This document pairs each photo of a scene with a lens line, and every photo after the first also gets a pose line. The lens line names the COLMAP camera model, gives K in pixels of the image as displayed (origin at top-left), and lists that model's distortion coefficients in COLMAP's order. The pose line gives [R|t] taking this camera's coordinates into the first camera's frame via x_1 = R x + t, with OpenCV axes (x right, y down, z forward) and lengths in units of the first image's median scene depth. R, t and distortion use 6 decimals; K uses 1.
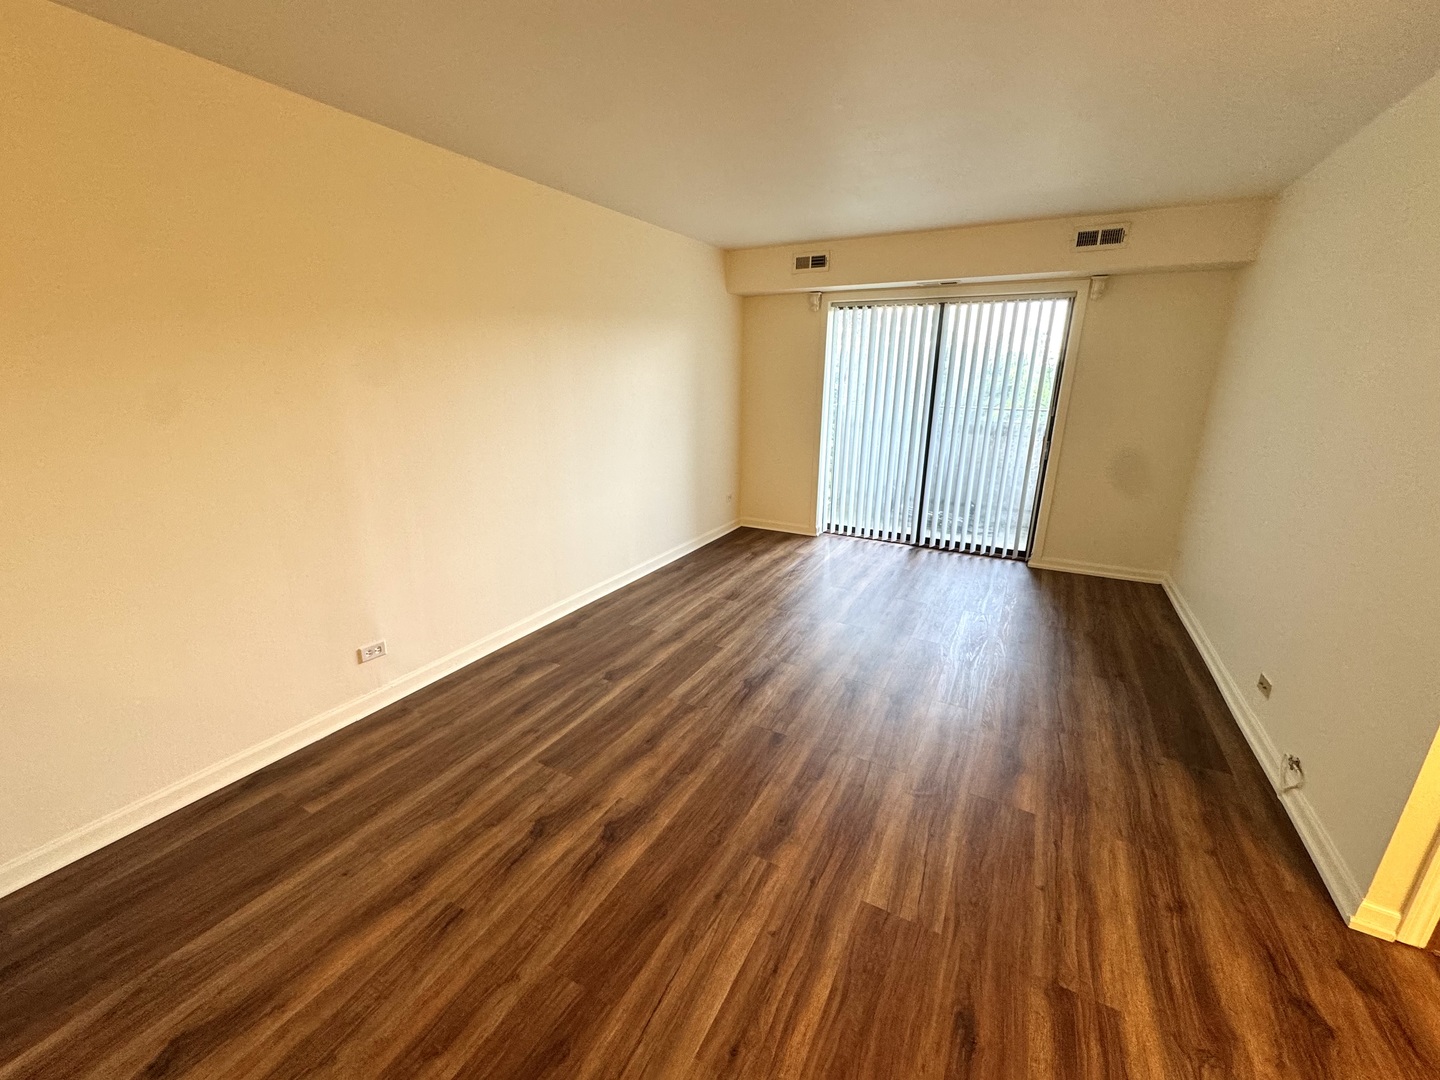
lens RADIAL K [[578.2, 0, 715.4], [0, 578.2, 541.5], [0, 0, 1]] dist [-0.003078, 0.000602]
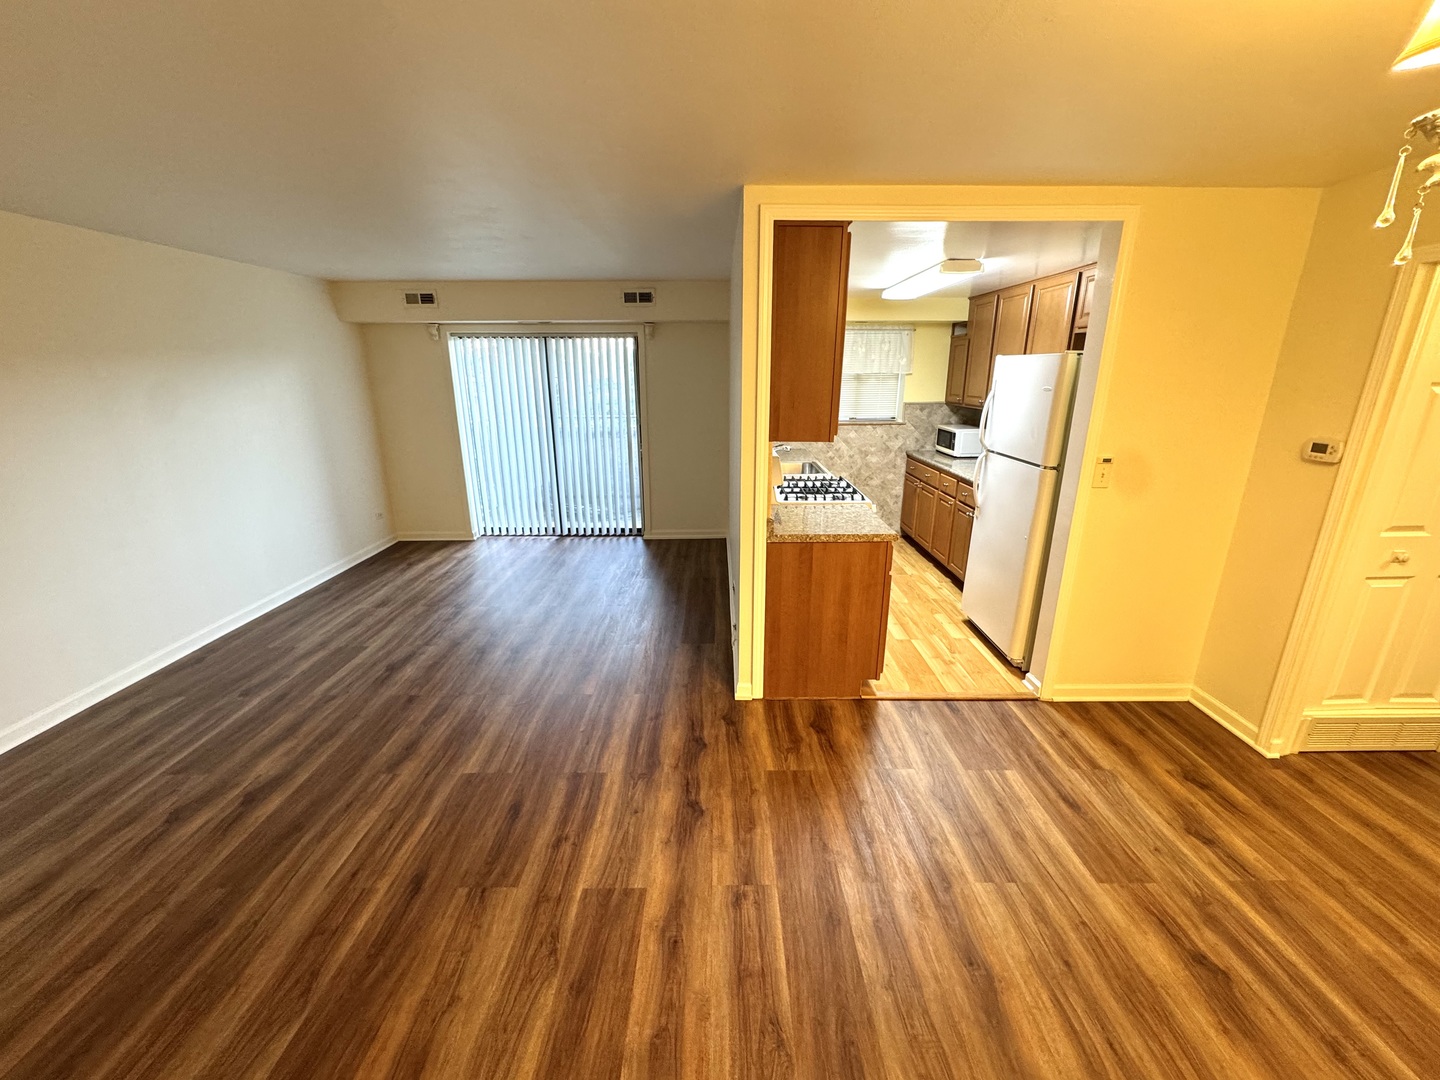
lens RADIAL K [[578.2, 0, 720.0], [0, 578.2, 541.1], [0, 0, 1]] dist [-0.003078, 0.000602]
pose [[0.874533, -0.144647, 0.462891, 0.138167], [0.144986, 0.988812, 0.035070, 0.042976], [-0.462785, 0.036443, 0.885721, -0.389156]]
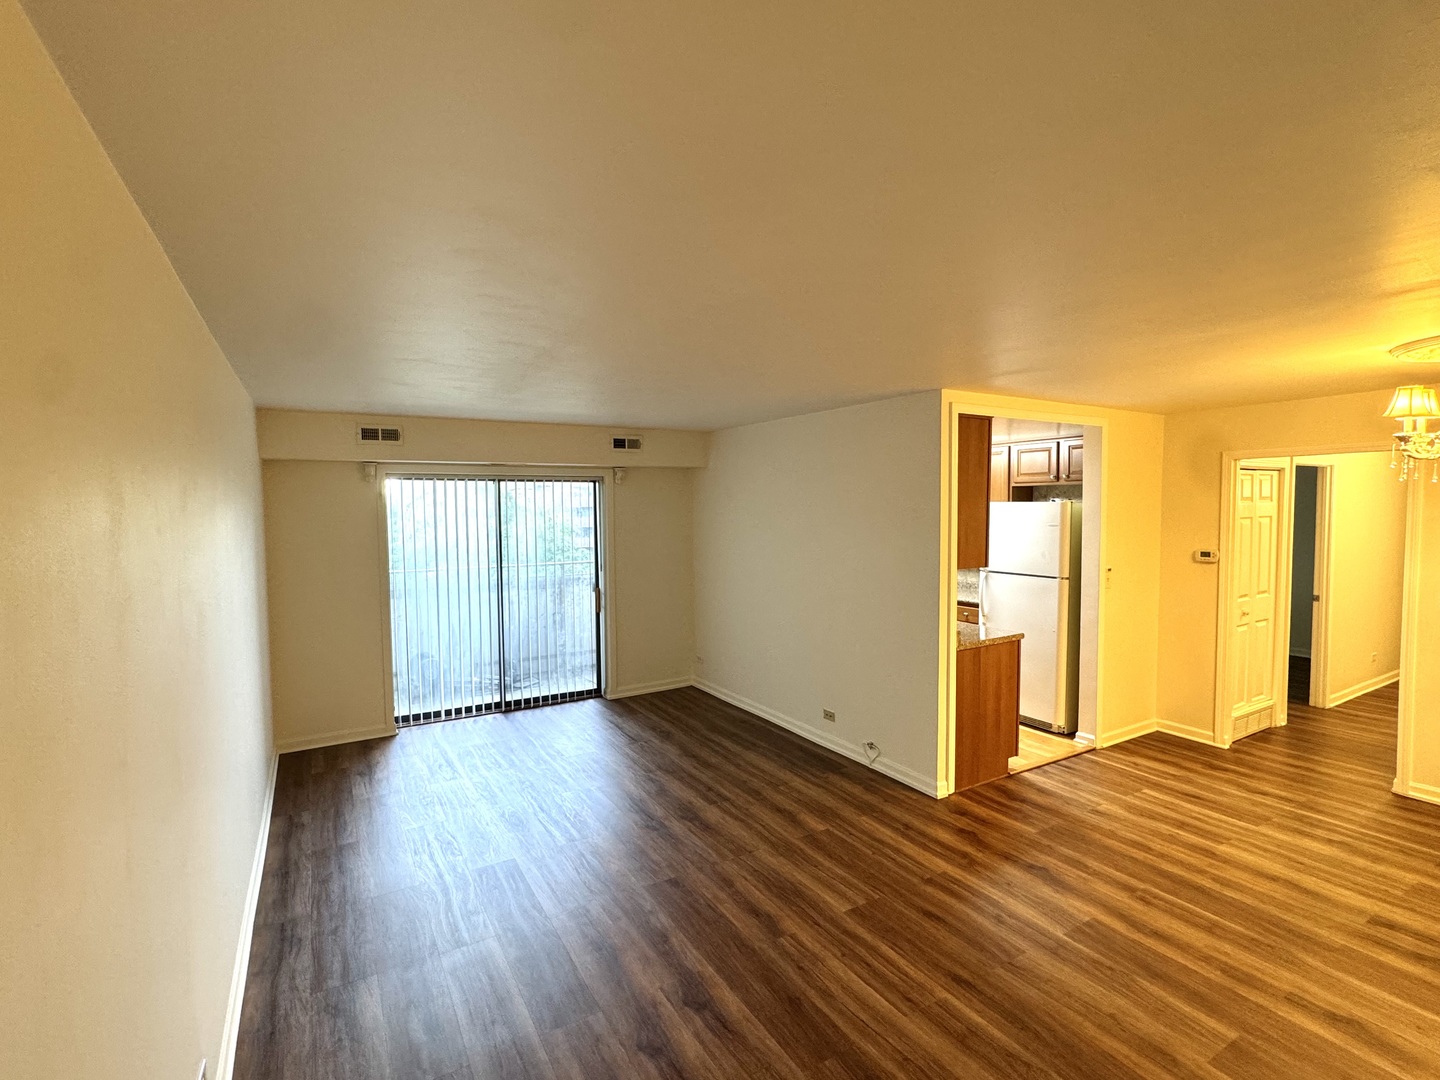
lens RADIAL K [[685.9, 0, 726.2], [0, 685.9, 542.8], [0, 0, 1]] dist [-0.002597, -0.001062]
pose [[0.505071, -0.056804, 0.861206, -0.802114], [0.257593, 0.962274, -0.087600, -0.124951], [-0.823741, 0.266085, 0.500650, 0.068762]]
